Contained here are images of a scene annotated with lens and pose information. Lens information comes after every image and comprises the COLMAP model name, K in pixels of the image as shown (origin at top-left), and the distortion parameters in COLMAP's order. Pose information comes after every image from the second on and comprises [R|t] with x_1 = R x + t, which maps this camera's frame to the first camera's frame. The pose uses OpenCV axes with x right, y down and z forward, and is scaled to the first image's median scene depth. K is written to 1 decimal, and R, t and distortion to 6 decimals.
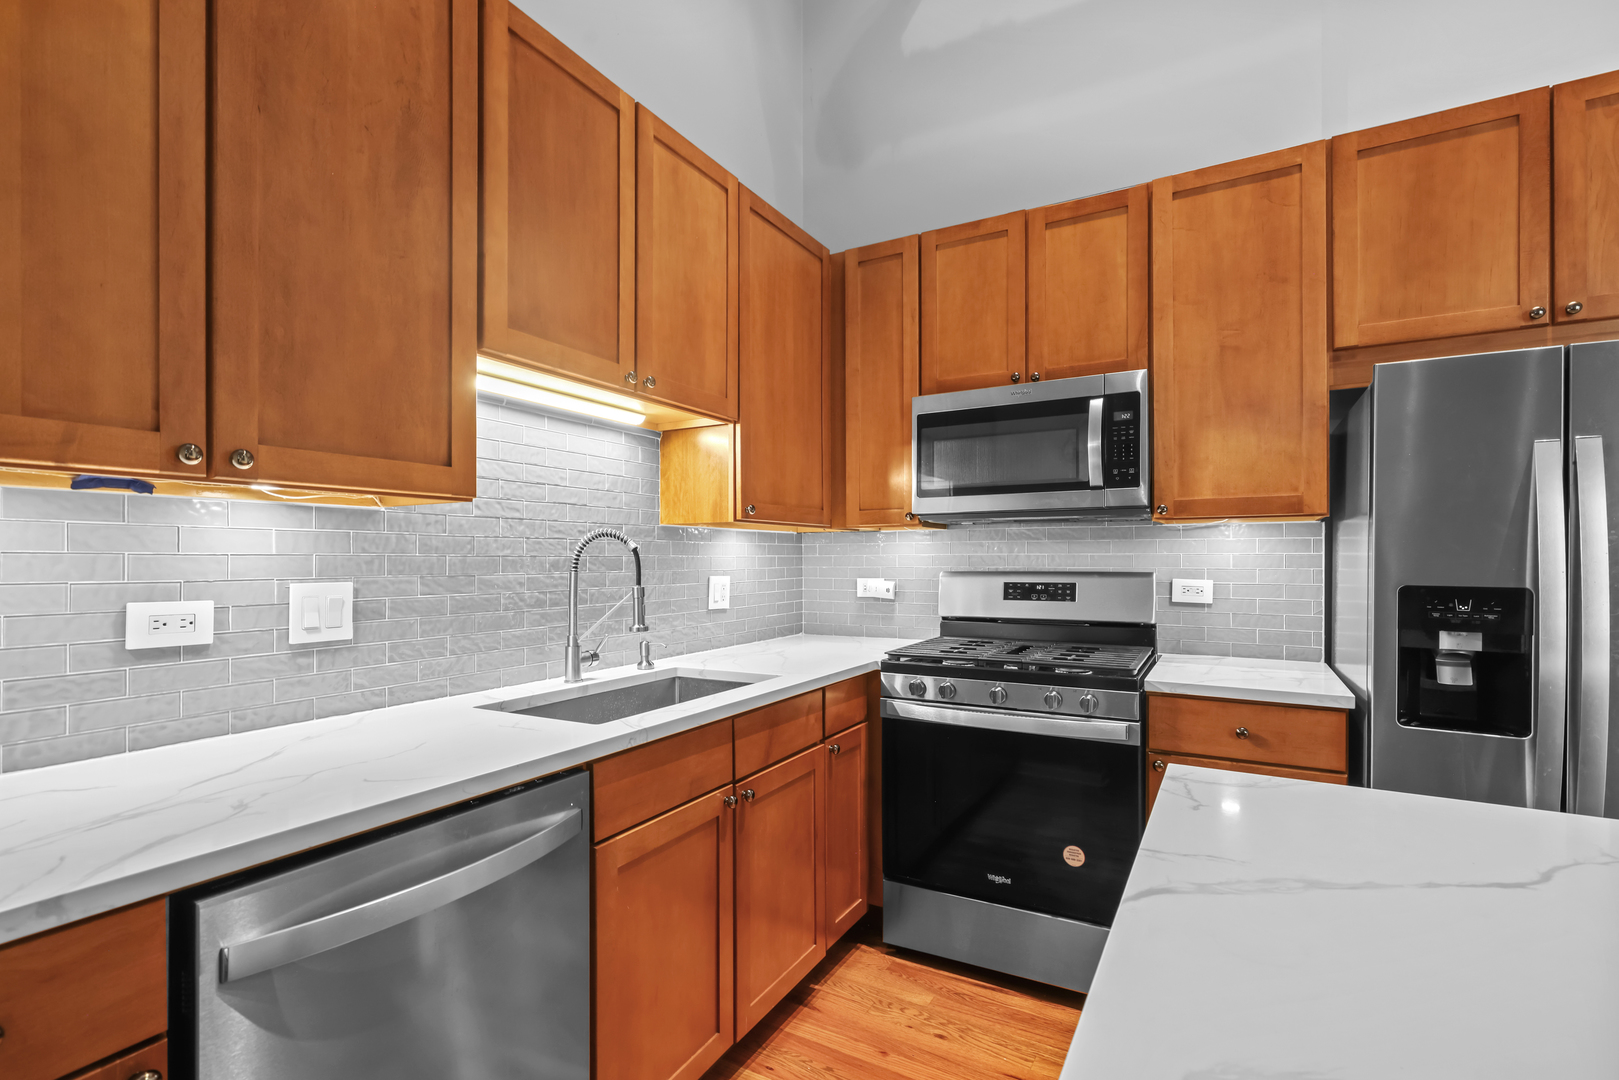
lens RADIAL K [[734.6, 0, 806.9], [0, 734.6, 558.3], [0, 0, 1]] dist [0.000252, -0.000068]
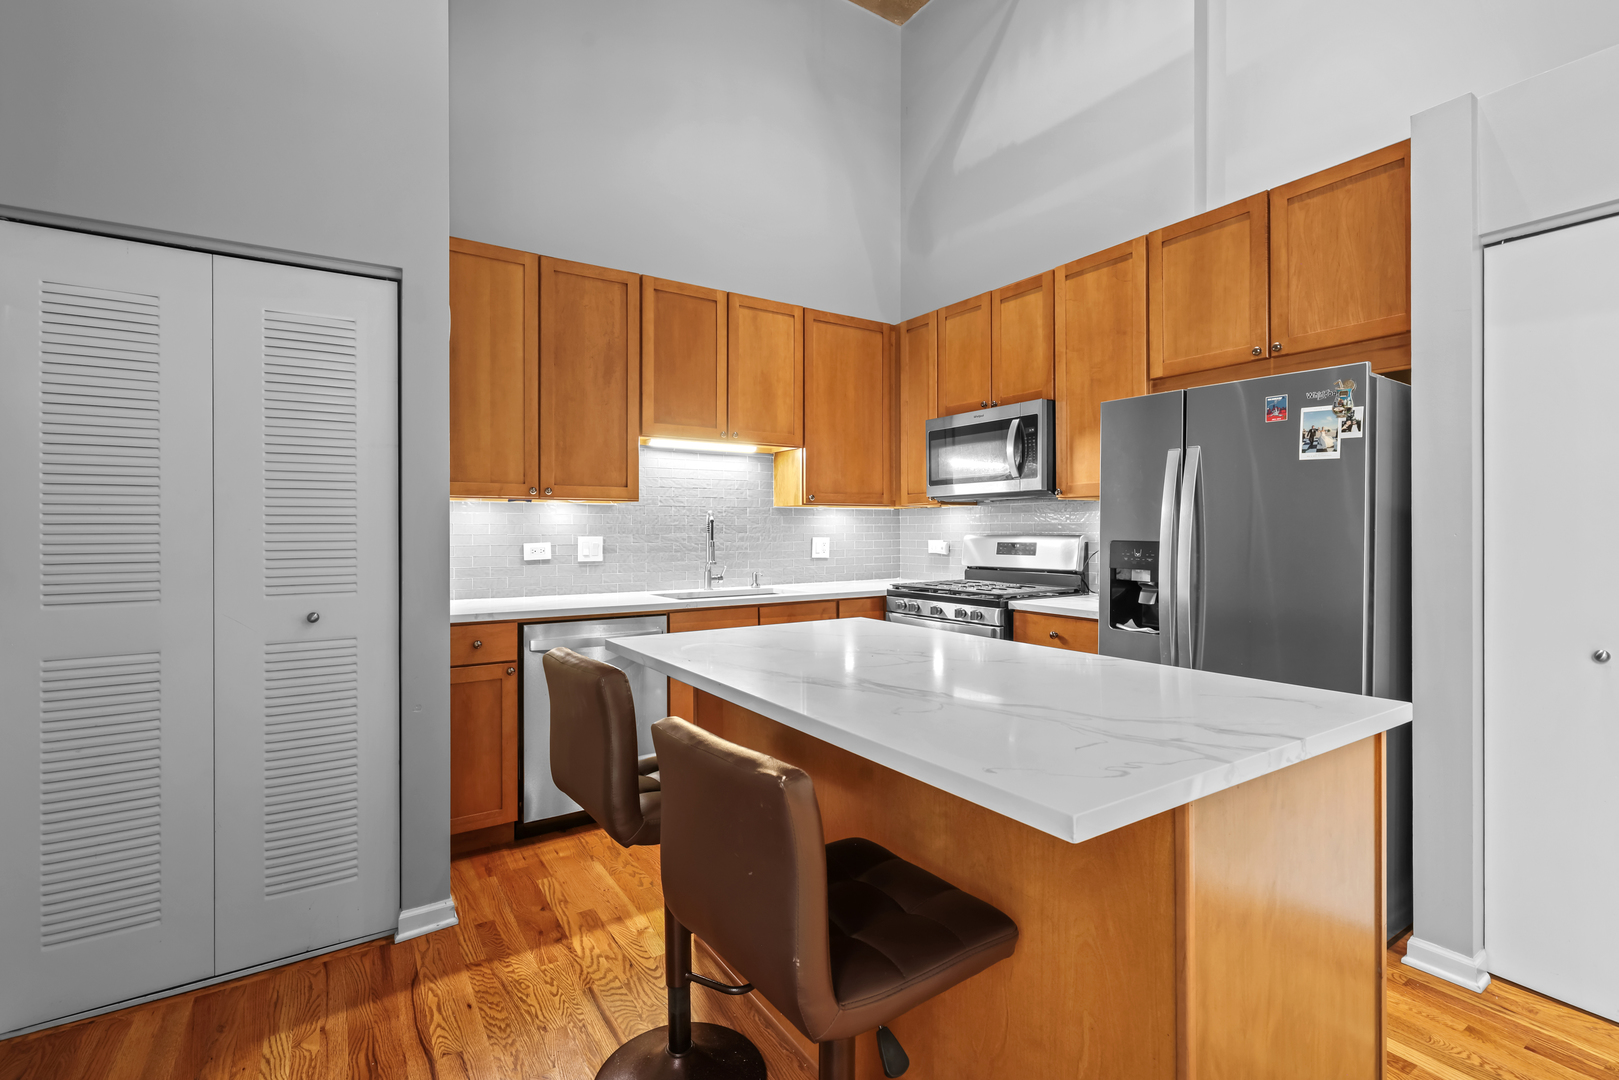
lens RADIAL K [[729.3, 0, 809.9], [0, 729.3, 530.5], [0, 0, 1]] dist [0.000215, -0.000265]
pose [[0.894771, -0.001400, -0.446523, 0.719019], [0.002246, 0.999997, 0.001365, 0.008516], [0.446520, -0.002224, 0.894771, -0.553907]]
